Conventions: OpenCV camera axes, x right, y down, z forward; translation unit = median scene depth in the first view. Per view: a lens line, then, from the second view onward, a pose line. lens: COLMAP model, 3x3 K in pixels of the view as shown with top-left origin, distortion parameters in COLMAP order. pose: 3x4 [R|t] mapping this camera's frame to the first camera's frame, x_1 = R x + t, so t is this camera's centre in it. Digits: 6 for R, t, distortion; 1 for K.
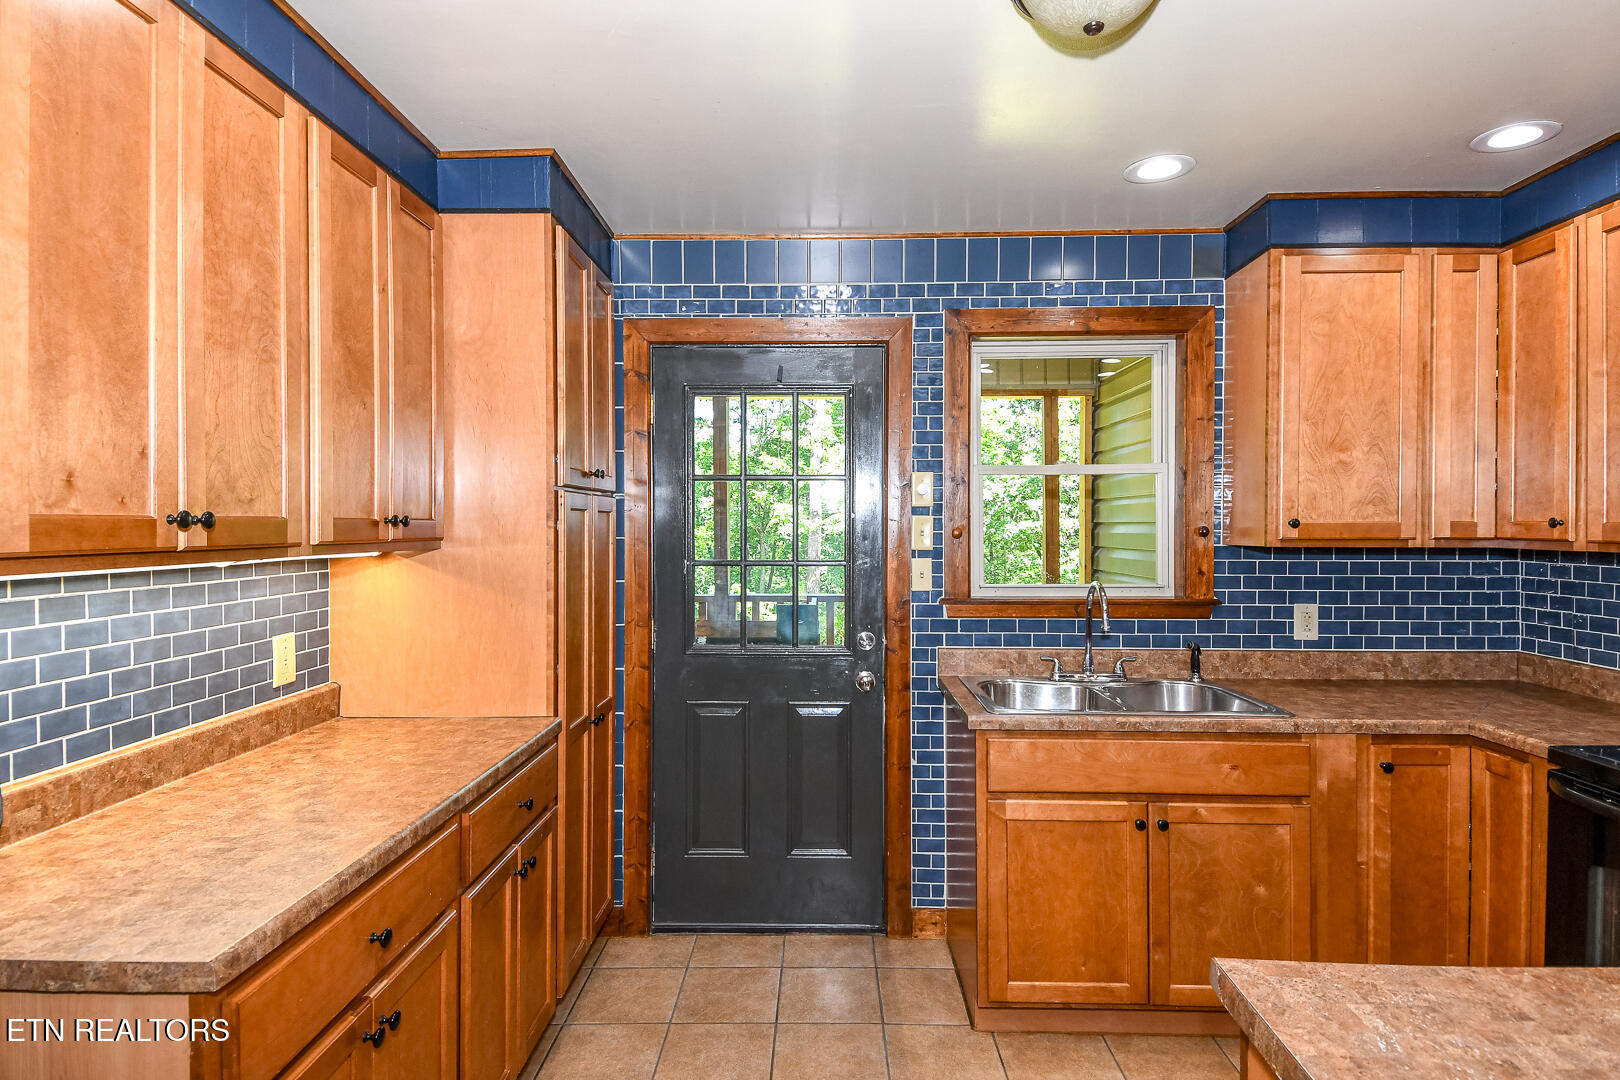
lens RADIAL K [[836.1, 0, 806.2], [0, 836.1, 533.5], [0, 0, 1]] dist [0.067470, -0.053029]
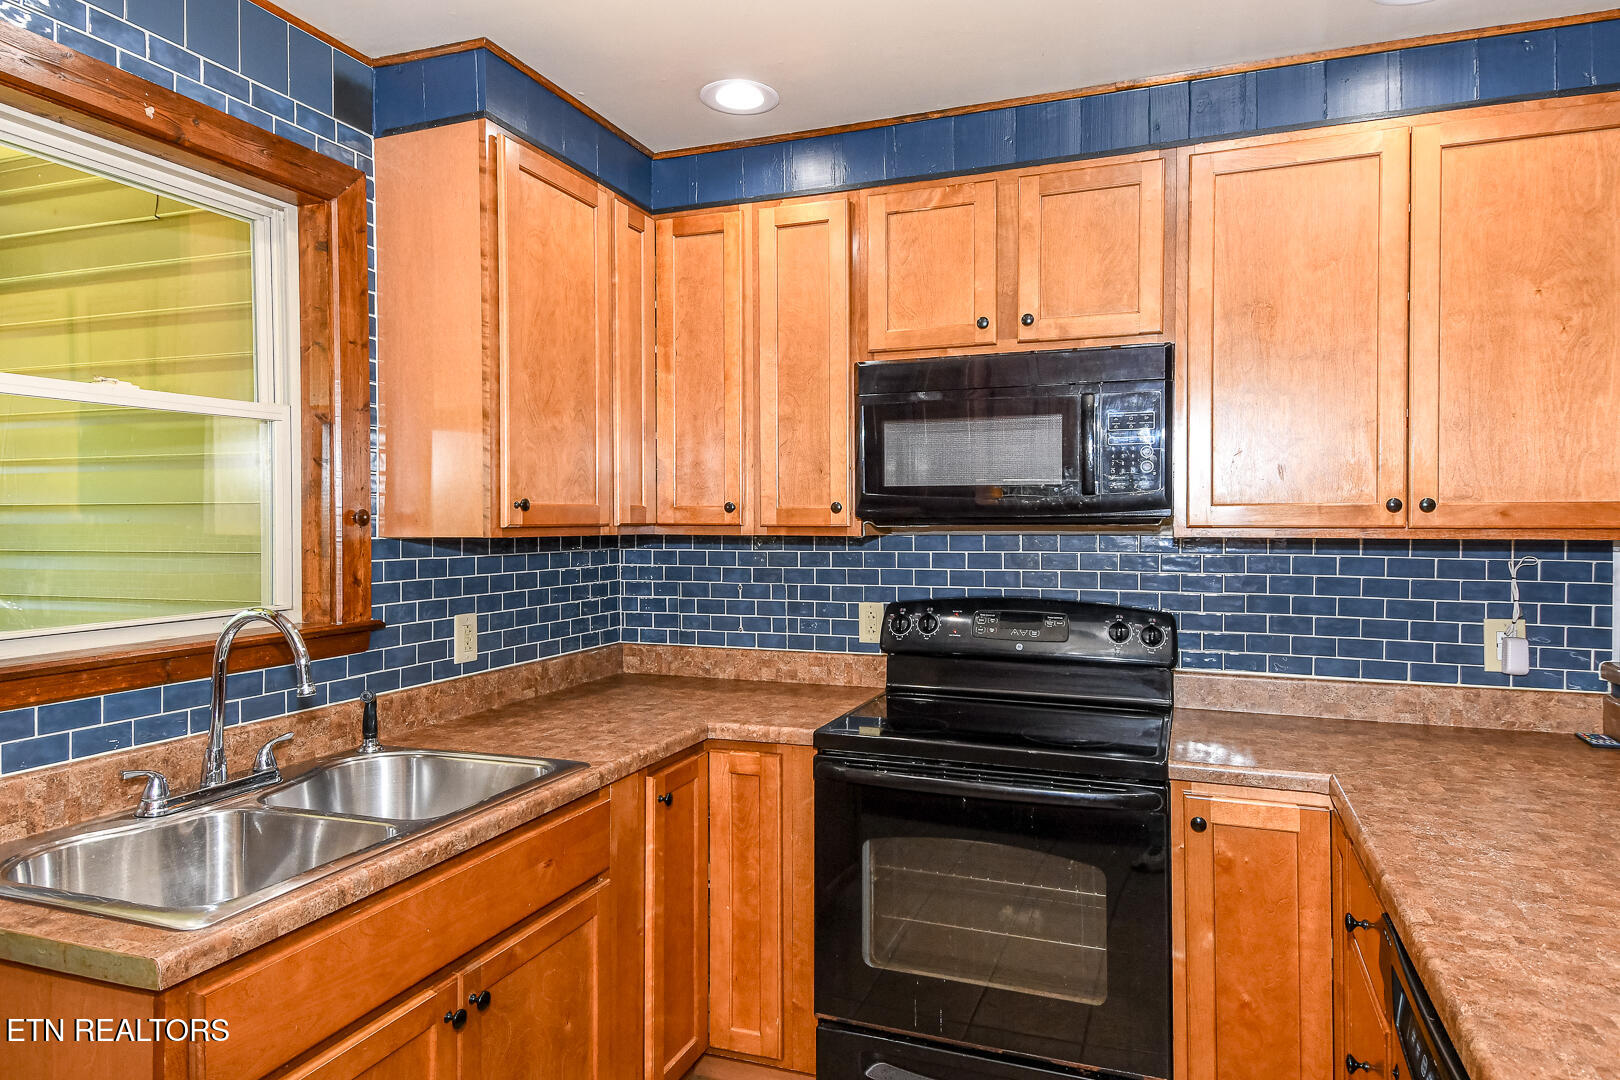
lens RADIAL K [[973.3, 0, 853.2], [0, 973.3, 520.2], [0, 0, 1]] dist [0.074856, -0.054317]
pose [[0.321985, -0.001811, 0.946743, -0.138796], [0.009155, 0.999957, -0.001201, 0.004624], [-0.946701, 0.009054, 0.321987, 0.446136]]
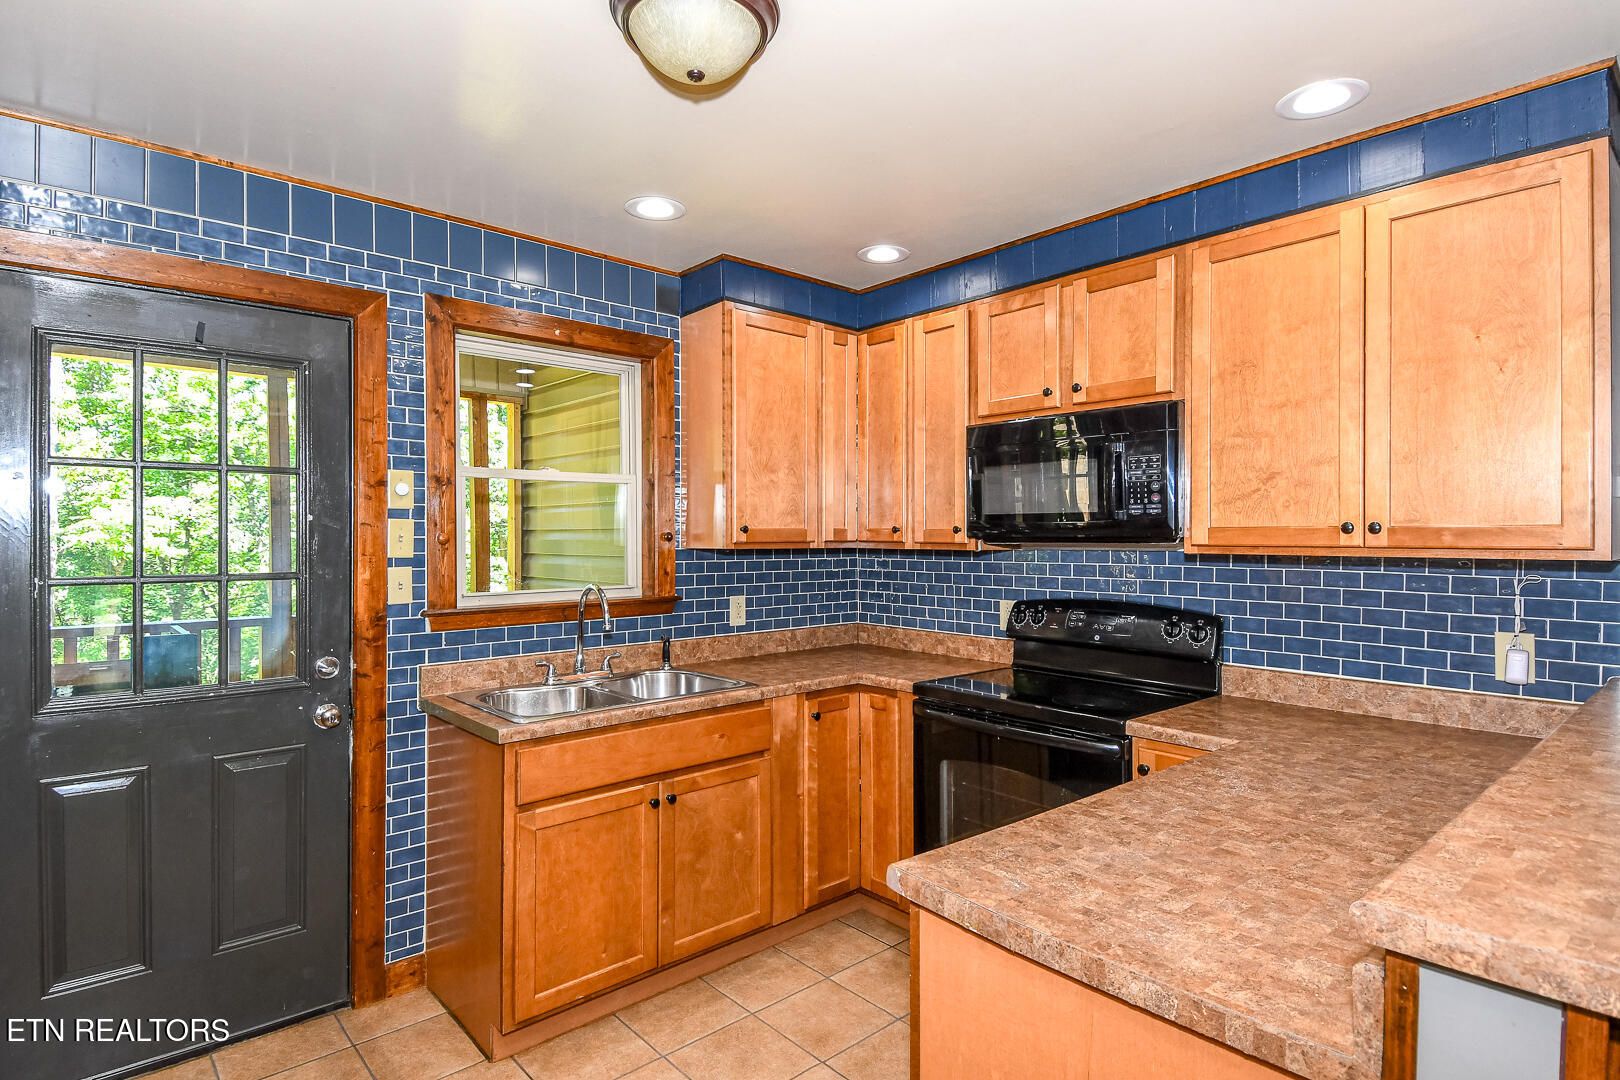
lens RADIAL K [[836.1, 0, 806.2], [0, 836.1, 533.5], [0, 0, 1]] dist [0.067470, -0.053029]
pose [[0.738544, 0.001435, 0.674203, -0.167662], [0.005870, 0.999946, -0.008559, 0.004682], [-0.674179, 0.010278, 0.738496, 0.052047]]
